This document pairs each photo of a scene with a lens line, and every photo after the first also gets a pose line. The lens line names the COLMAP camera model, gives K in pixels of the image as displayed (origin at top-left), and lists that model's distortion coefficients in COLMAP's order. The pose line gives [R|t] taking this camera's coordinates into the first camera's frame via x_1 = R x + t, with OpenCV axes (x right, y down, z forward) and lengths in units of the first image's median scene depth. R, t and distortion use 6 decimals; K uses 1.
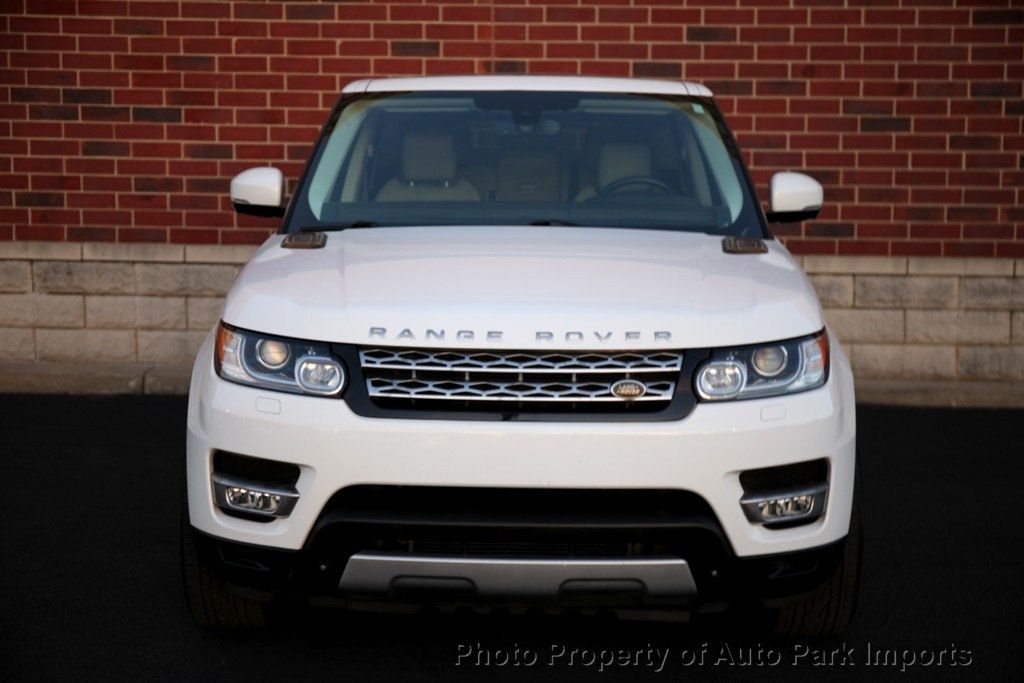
lens RADIAL K [[1521.7, 0, 513.7], [0, 1521.7, 333.3], [0, 0, 1]] dist [0.109506, 0.000000]
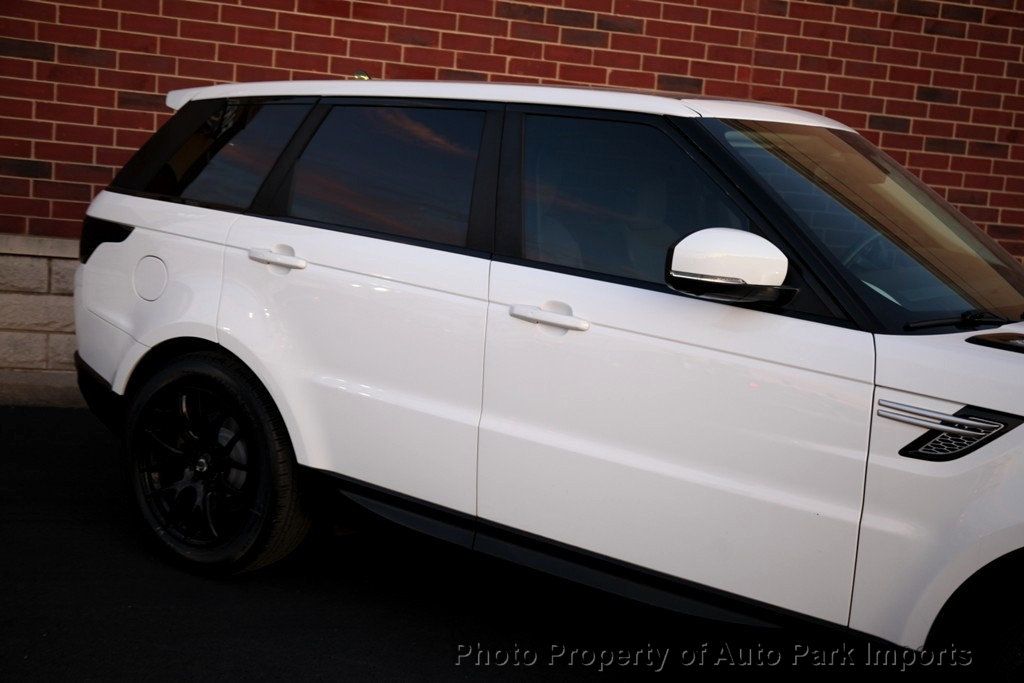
lens RADIAL K [[1363.1, 0, 522.0], [0, 1363.1, 359.3], [0, 0, 1]] dist [0.076148, 0.000000]
pose [[0.948561, 0.027318, 0.315415, -0.445448], [-0.040468, 0.998560, 0.035216, -0.031055], [-0.313999, -0.046169, 0.948300, 0.159922]]
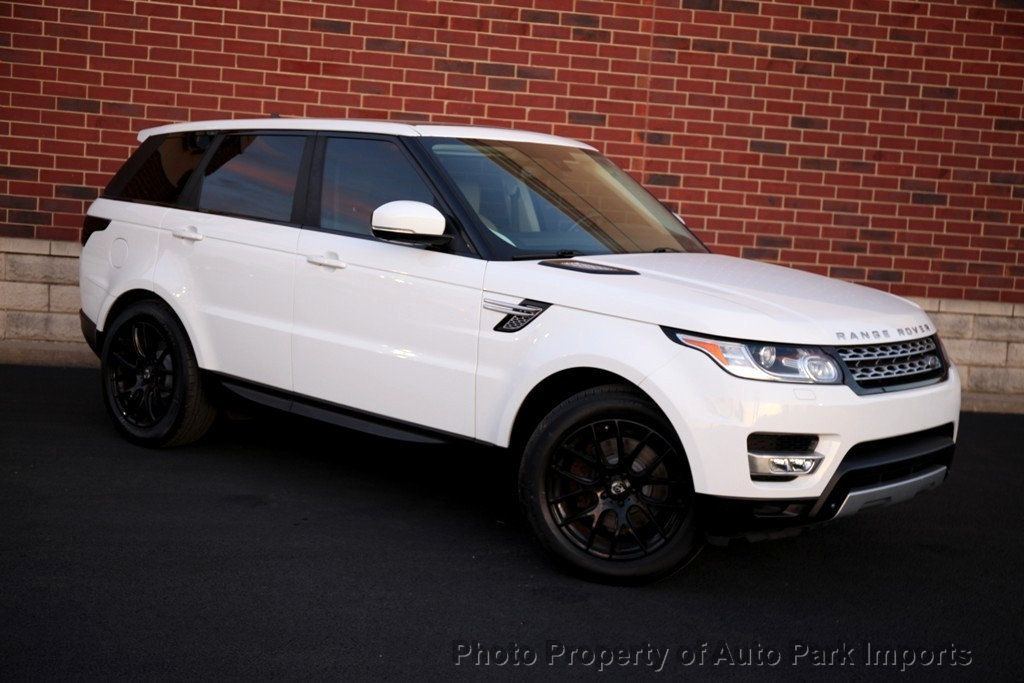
lens RADIAL K [[1441.9, 0, 517.3], [0, 1441.9, 354.6], [0, 0, 1]] dist [0.091645, 0.000000]
pose [[0.980806, 0.036514, 0.191538, -0.345078], [-0.036385, 0.999329, -0.004191, 0.017787], [-0.191562, -0.002859, 0.981476, -0.175104]]
